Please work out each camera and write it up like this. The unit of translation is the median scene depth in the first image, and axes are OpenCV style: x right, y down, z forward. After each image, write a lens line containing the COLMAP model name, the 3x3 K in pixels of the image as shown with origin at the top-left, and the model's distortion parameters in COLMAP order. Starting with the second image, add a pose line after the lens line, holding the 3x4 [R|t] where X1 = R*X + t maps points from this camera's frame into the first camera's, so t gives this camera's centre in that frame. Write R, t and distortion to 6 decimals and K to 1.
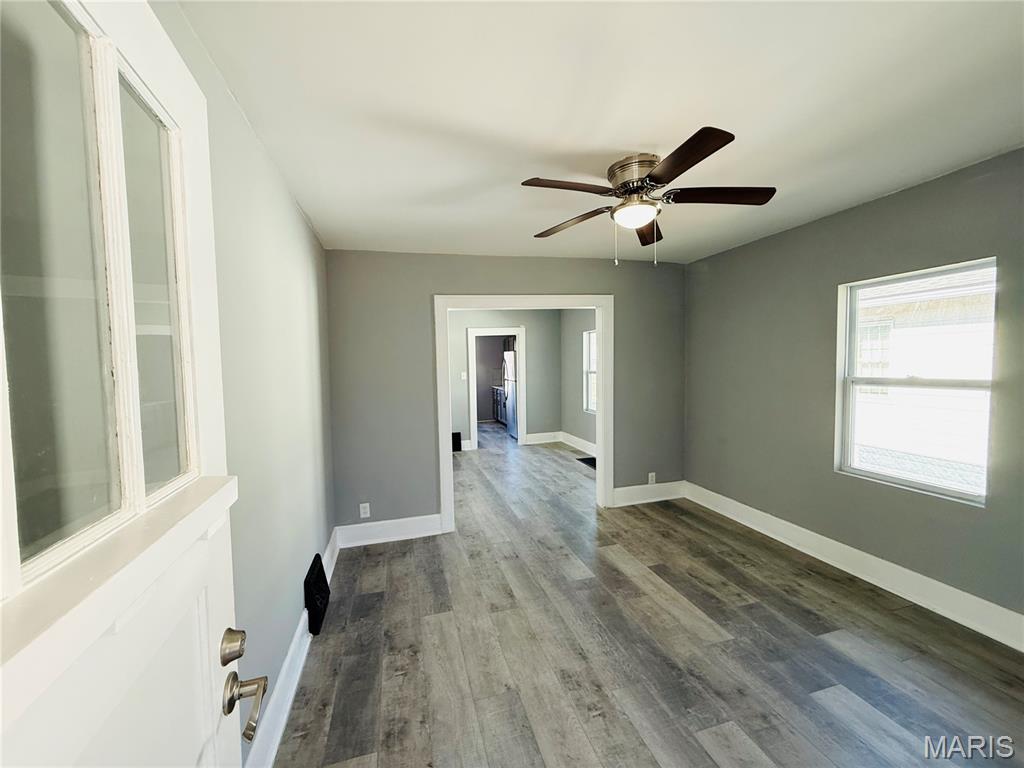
lens RADIAL K [[406.5, 0, 512.0], [0, 406.5, 384.0], [0, 0, 1]] dist [-0.000324, -0.000041]
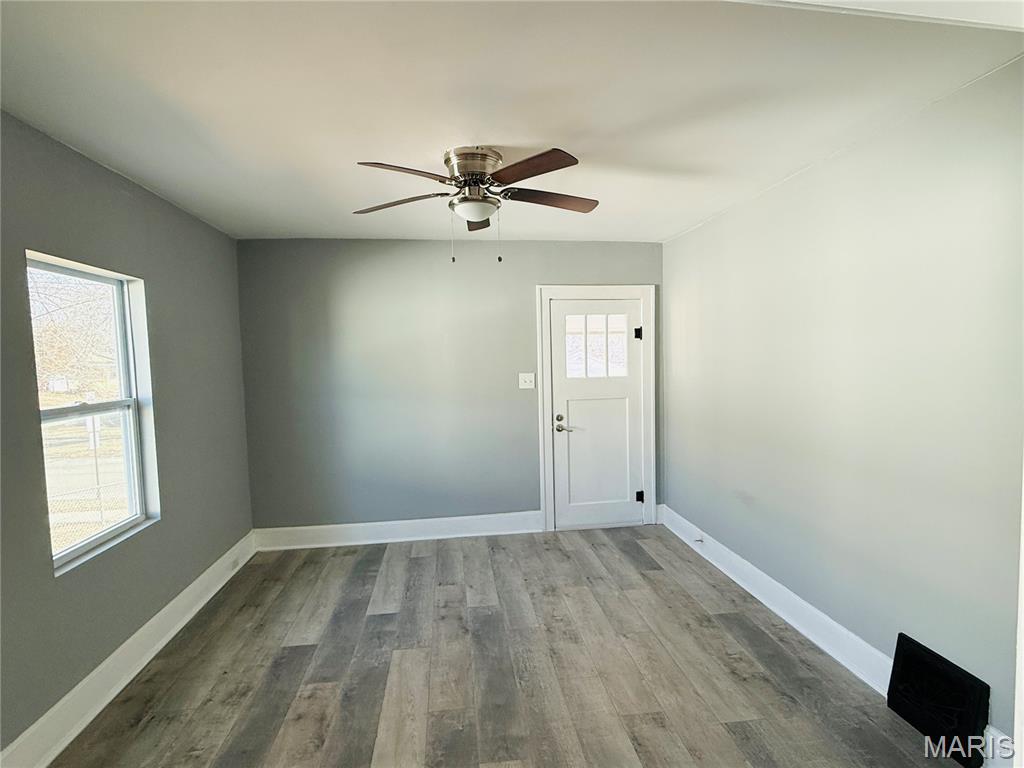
lens RADIAL K [[500.4, 0, 512.0], [0, 500.4, 384.0], [0, 0, 1]] dist [0.002626, 0.000374]
pose [[-0.987585, 0.037907, 0.152442, 0.049179], [0.053764, 0.993404, 0.101280, -0.105155], [-0.147597, 0.108218, -0.983109, 1.797827]]
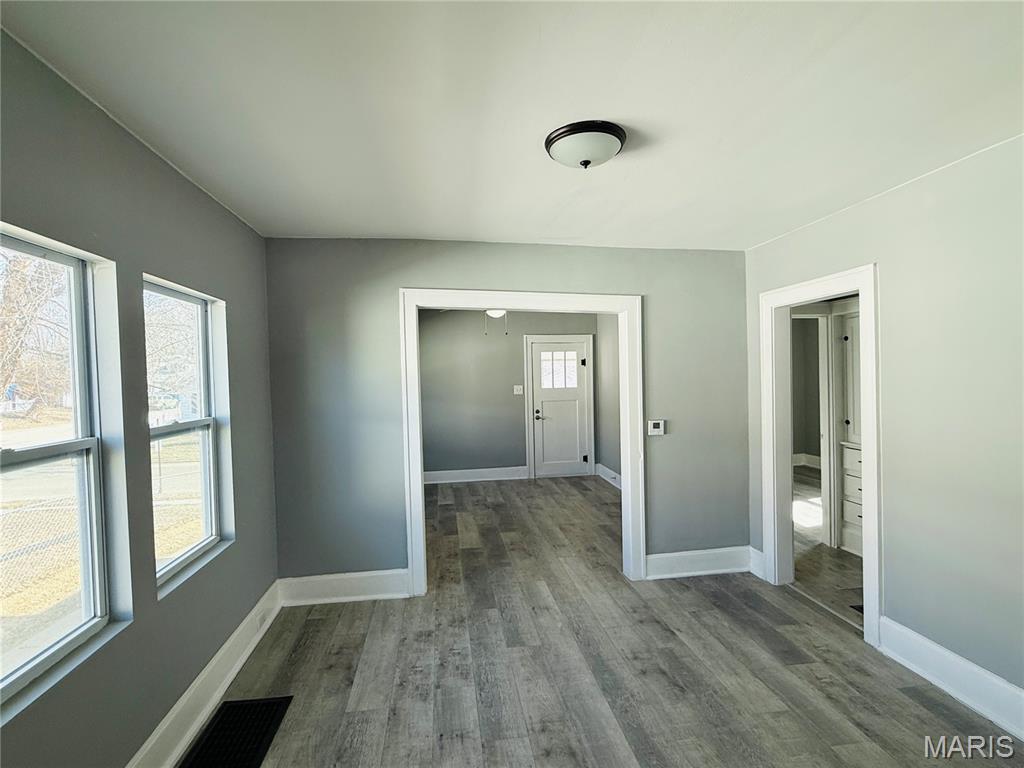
lens RADIAL K [[500.4, 0, 512.0], [0, 500.4, 384.0], [0, 0, 1]] dist [0.002626, 0.000374]
pose [[-0.990000, 0.040973, 0.134983, -0.101312], [0.050353, 0.996494, 0.066821, -0.172397], [-0.131772, 0.072950, -0.988592, 3.016046]]
